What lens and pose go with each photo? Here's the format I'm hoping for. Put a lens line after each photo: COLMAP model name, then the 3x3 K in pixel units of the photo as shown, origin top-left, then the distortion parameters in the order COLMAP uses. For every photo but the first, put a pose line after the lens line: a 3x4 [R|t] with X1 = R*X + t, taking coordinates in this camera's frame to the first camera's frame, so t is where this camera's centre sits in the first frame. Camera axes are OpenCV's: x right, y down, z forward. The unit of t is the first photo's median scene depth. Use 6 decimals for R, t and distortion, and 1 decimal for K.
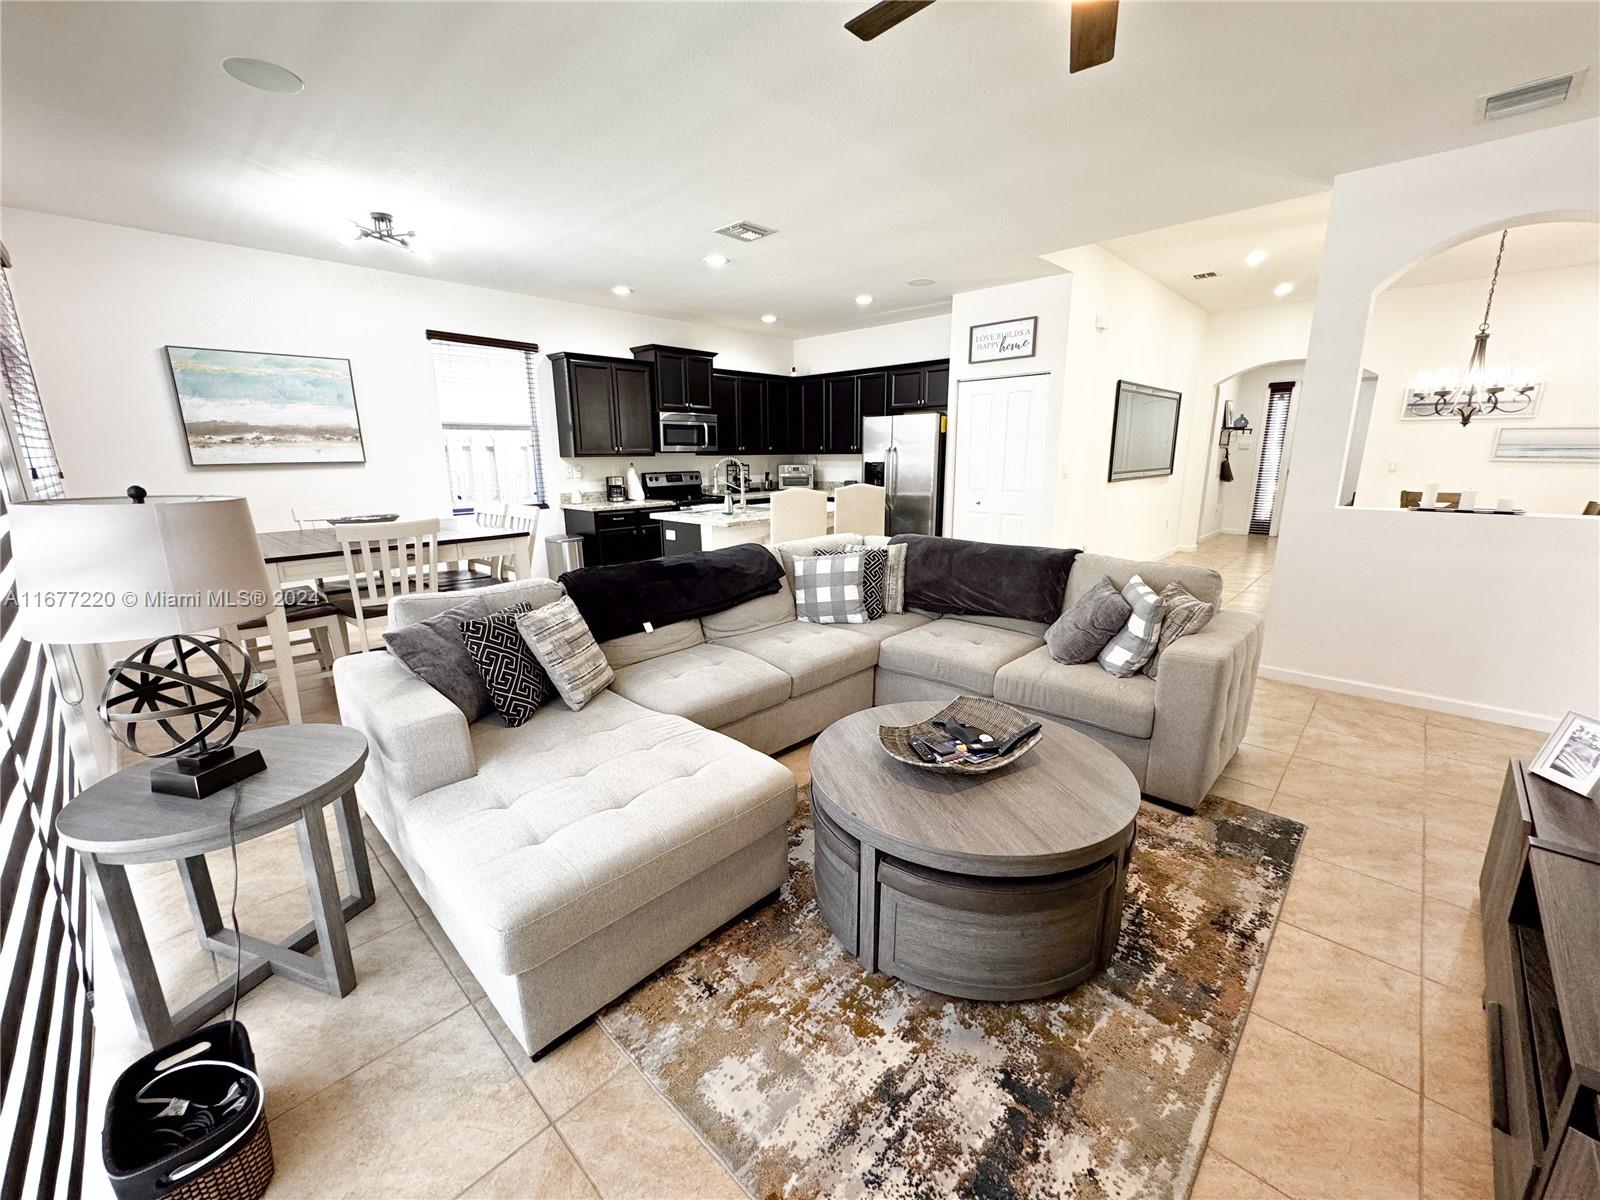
lens RADIAL K [[640.8, 0, 799.9], [0, 640.8, 605.2], [0, 0, 1]] dist [-0.003923, 0.000229]
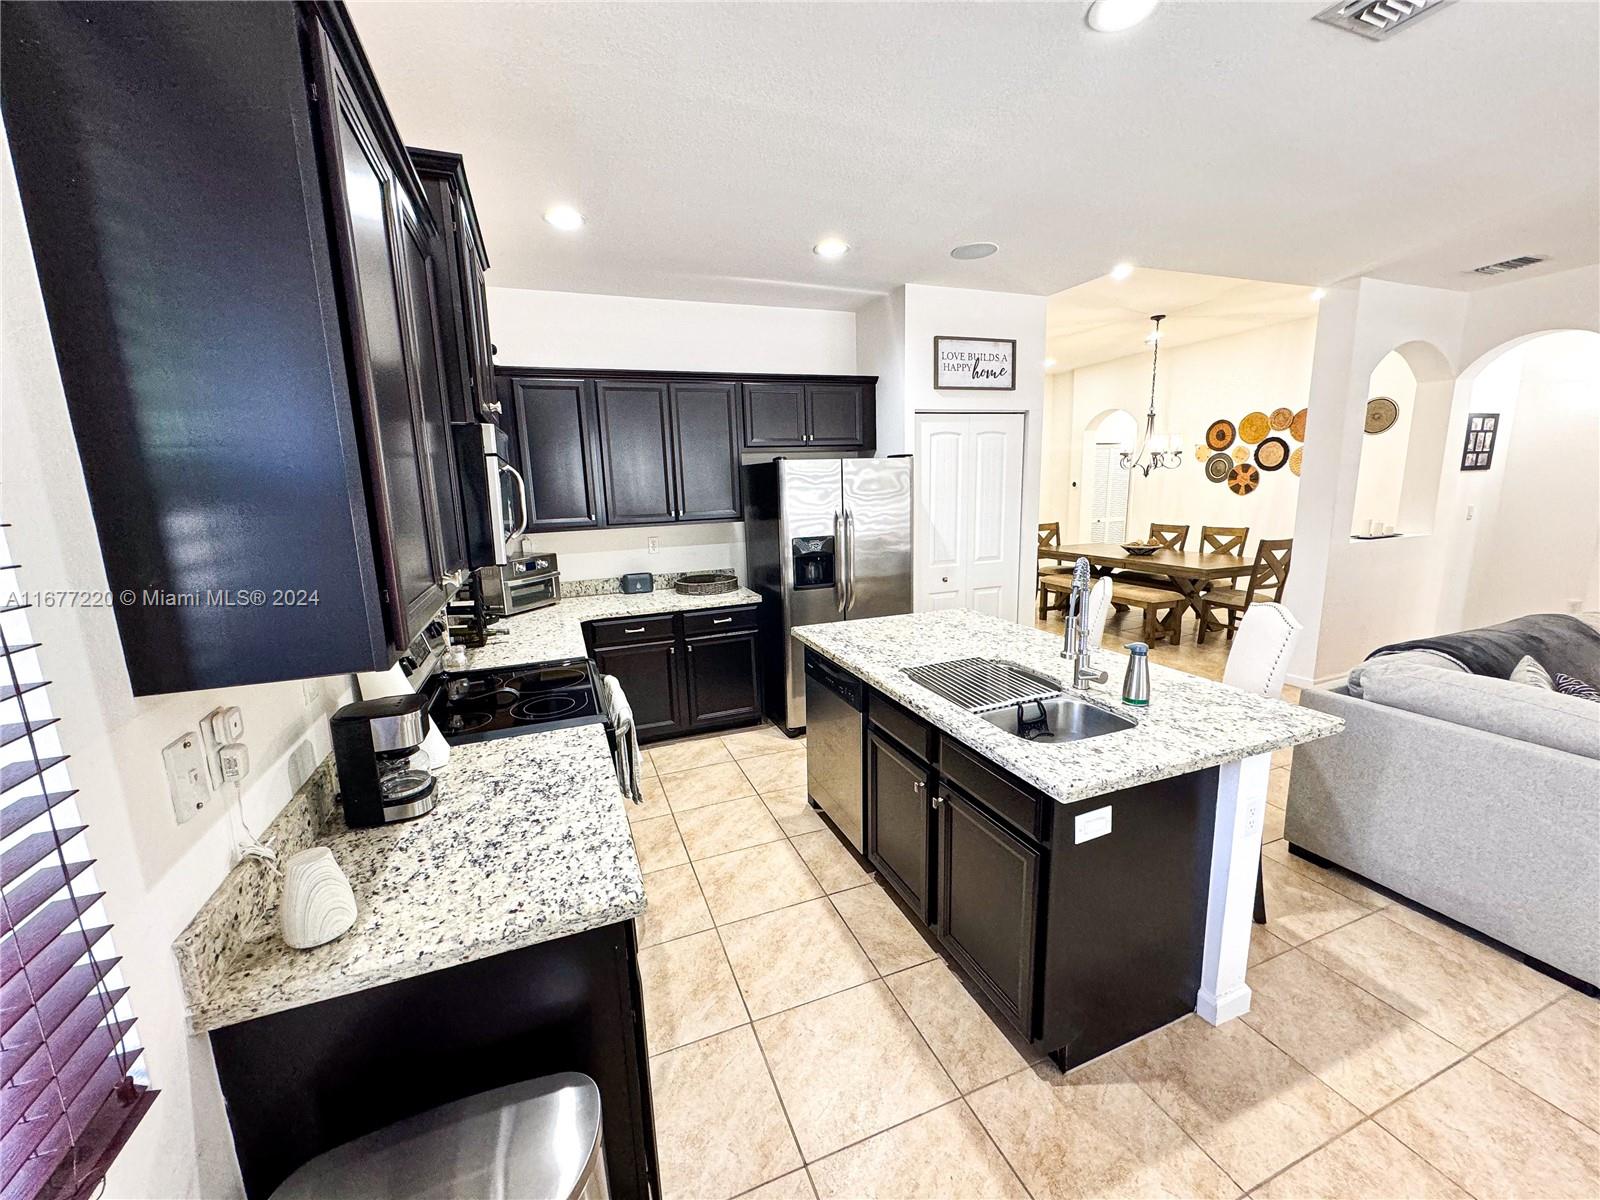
lens RADIAL K [[640.8, 0, 802.9], [0, 640.8, 600.8], [0, 0, 1]] dist [-0.003923, 0.000229]
pose [[0.422013, -0.173488, 0.889835, -0.535618], [0.238708, 0.968148, 0.075547, -0.280572], [-0.874599, 0.180529, 0.449985, 0.996988]]
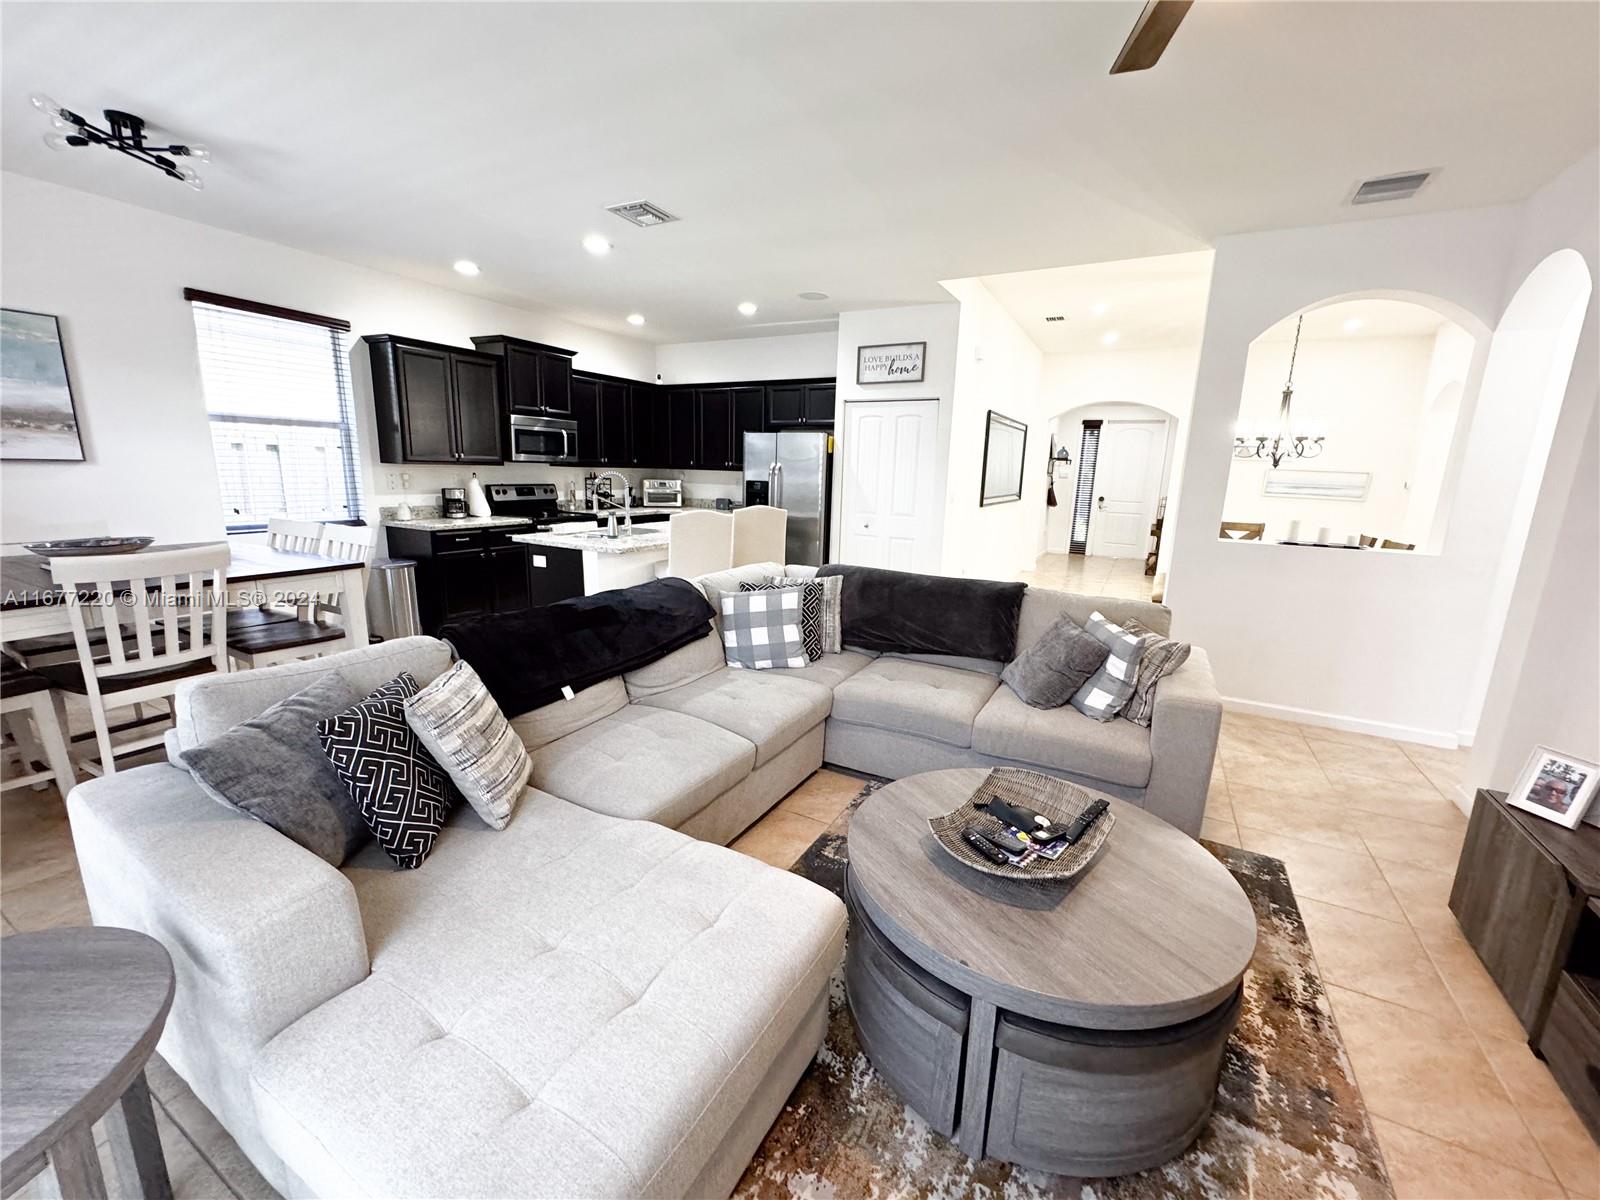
lens RADIAL K [[640.8, 0, 800.3], [0, 640.8, 604.1], [0, 0, 1]] dist [-0.003923, 0.000229]
pose [[0.964249, -0.018917, 0.264322, -0.098078], [0.024577, 0.999534, -0.018121, -0.030127], [-0.263856, 0.023970, 0.964264, 0.102210]]
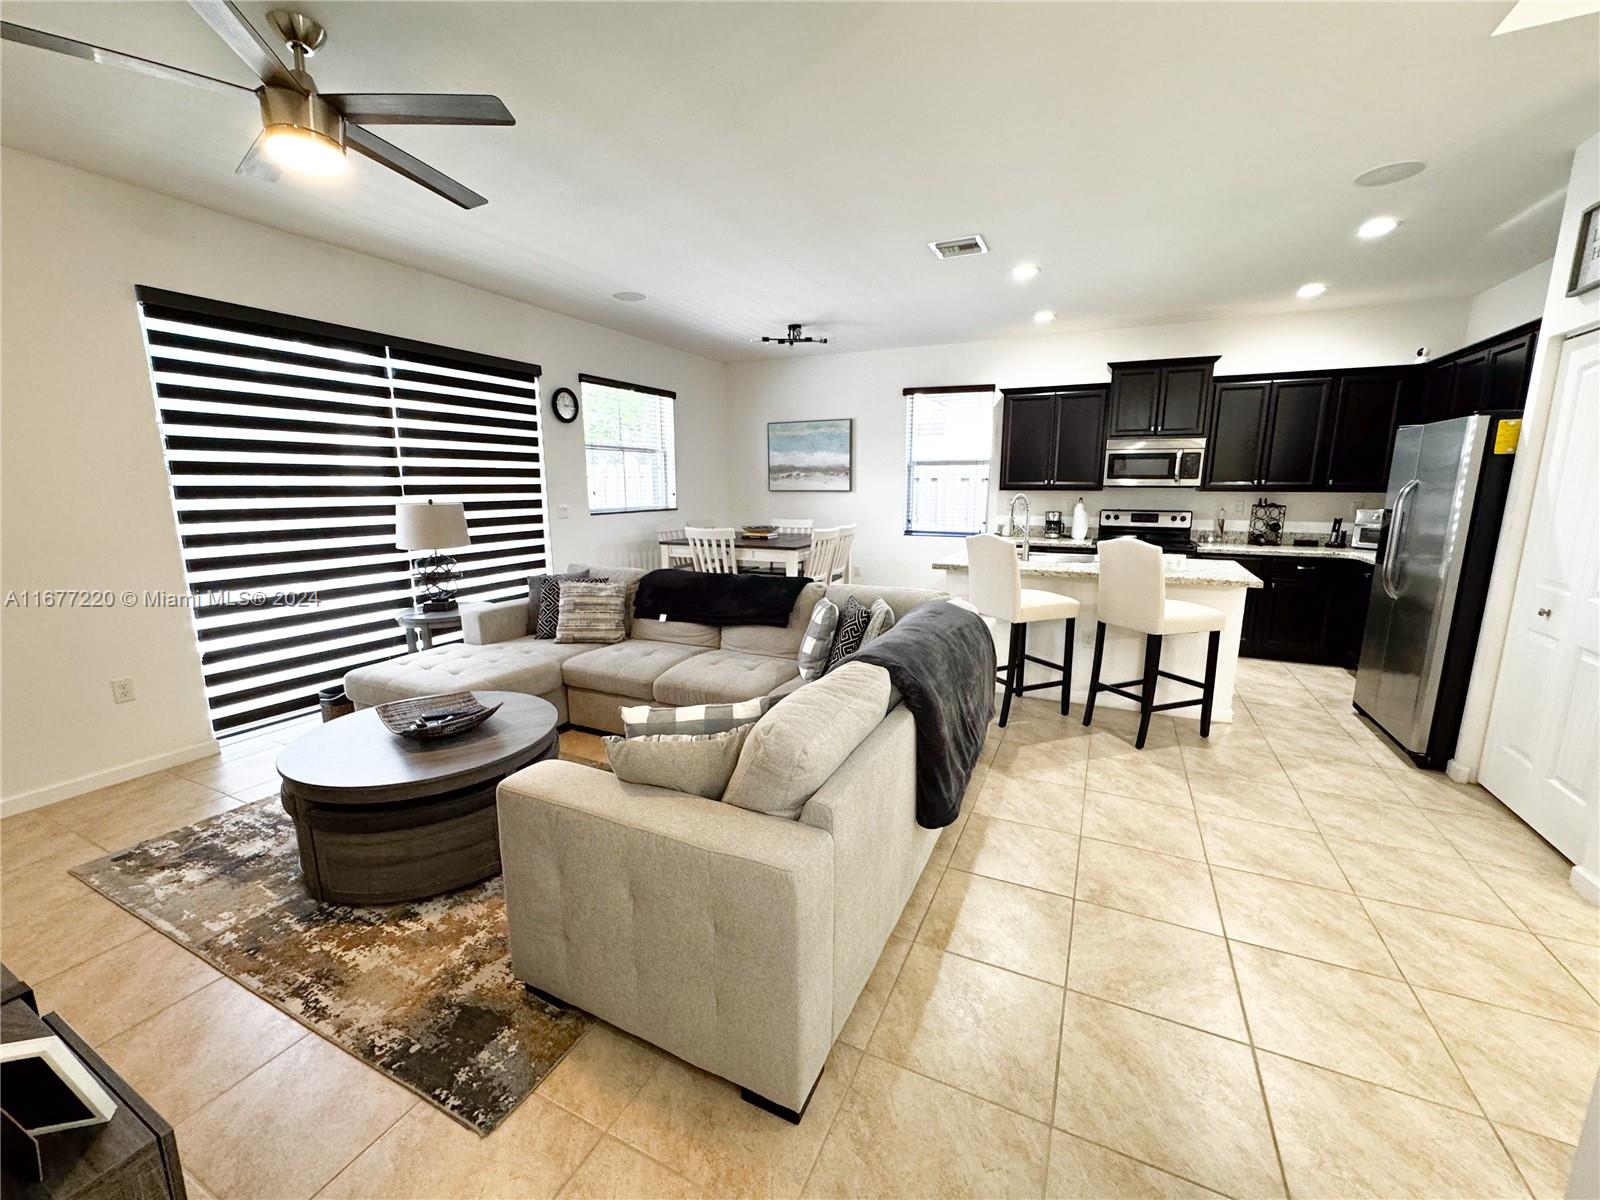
lens RADIAL K [[640.8, 0, 800.3], [0, 640.8, 604.6], [0, 0, 1]] dist [-0.003923, 0.000229]
pose [[0.305978, 0.186365, -0.933620, 0.640925], [-0.224157, 0.967186, 0.119602, -0.126405], [0.925274, 0.172682, 0.337712, 0.471435]]
